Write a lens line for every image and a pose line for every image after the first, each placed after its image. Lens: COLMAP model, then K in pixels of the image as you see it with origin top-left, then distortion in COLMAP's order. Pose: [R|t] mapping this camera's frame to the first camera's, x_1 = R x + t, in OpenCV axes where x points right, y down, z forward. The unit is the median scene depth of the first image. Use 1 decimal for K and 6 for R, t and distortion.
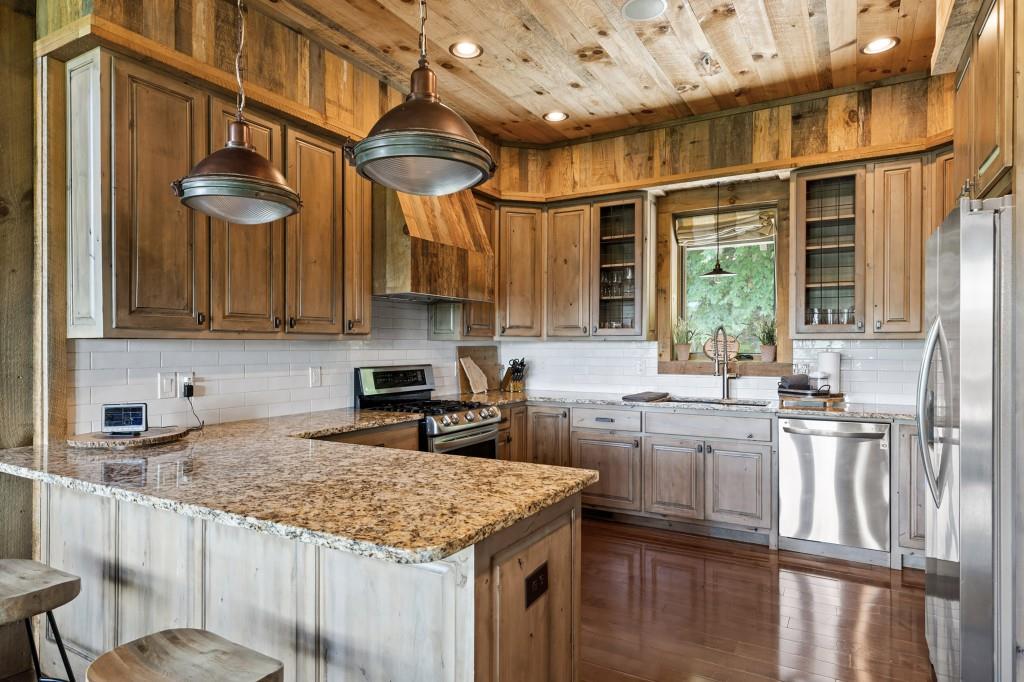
lens RADIAL K [[595.0, 0, 510.9], [0, 595.0, 347.0], [0, 0, 1]] dist [0.011157, 0.001227]
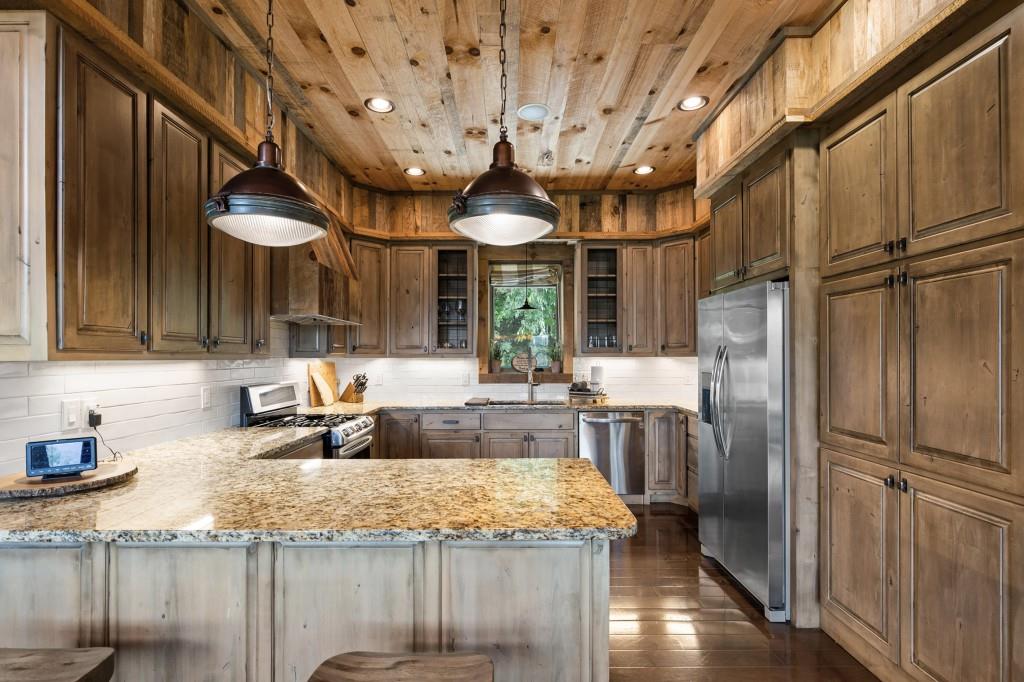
lens RADIAL K [[491.5, 0, 509.7], [0, 491.5, 355.7], [0, 0, 1]] dist [-0.000258, 0.000331]
pose [[0.867565, -0.000185, 0.497324, -0.300942], [0.004344, 0.999965, -0.007205, -0.009854], [-0.497305, 0.008411, 0.867535, 0.060141]]
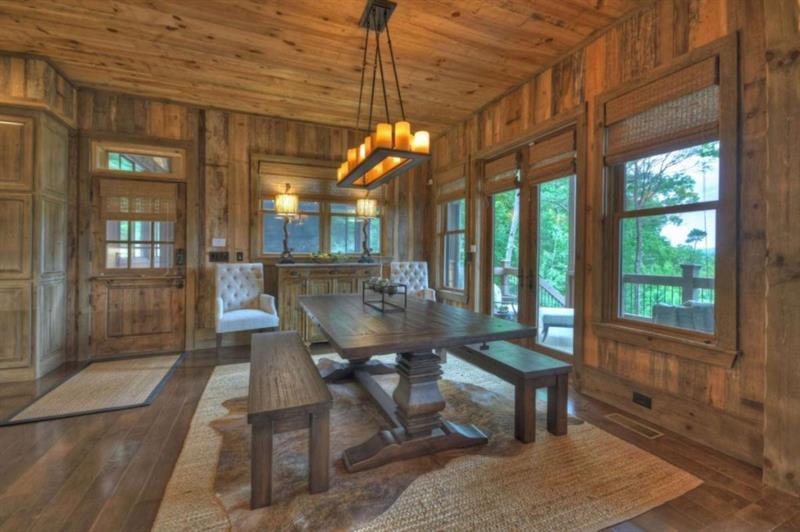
lens RADIAL K [[349.8, 0, 409.3], [0, 349.8, 266.0], [0, 0, 1]] dist [-0.000479, -0.000321]
pose [[-0.801880, -0.023244, 0.597033, -1.028431], [-0.000156, 0.999251, 0.038695, 0.037322], [-0.597485, 0.030936, -0.801283, 0.331621]]
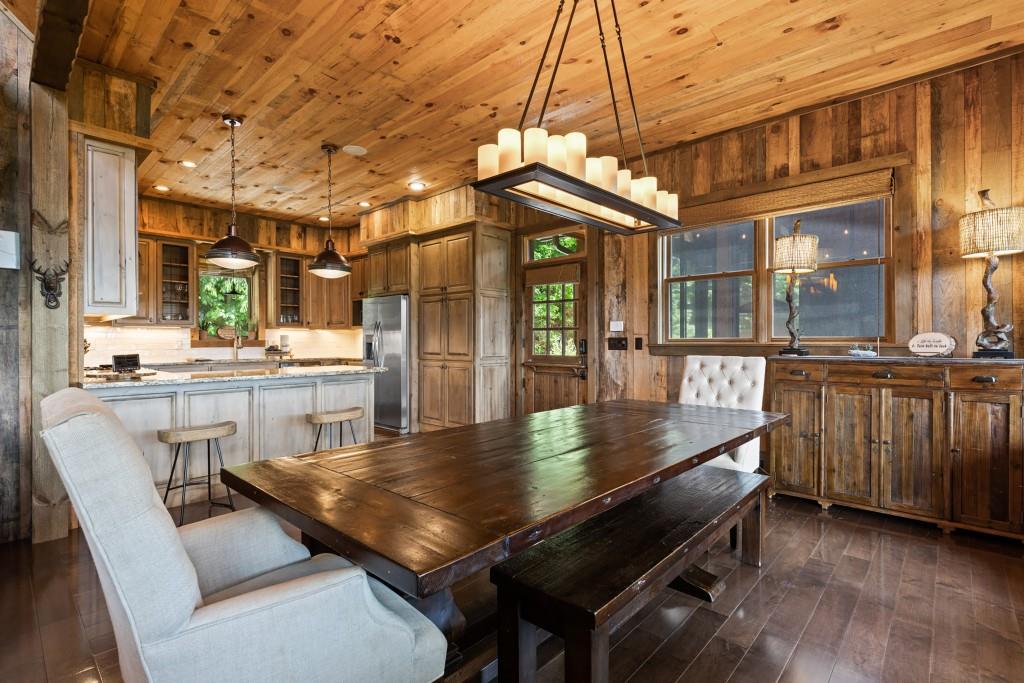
lens RADIAL K [[474.1, 0, 497.0], [0, 474.1, 339.8], [0, 0, 1]] dist [-0.000042, 0.000095]
pose [[0.242334, 0.001182, 0.970192, -1.146252], [0.005853, 0.999979, -0.002680, 0.042418], [-0.970175, 0.006328, 0.242322, -0.234982]]
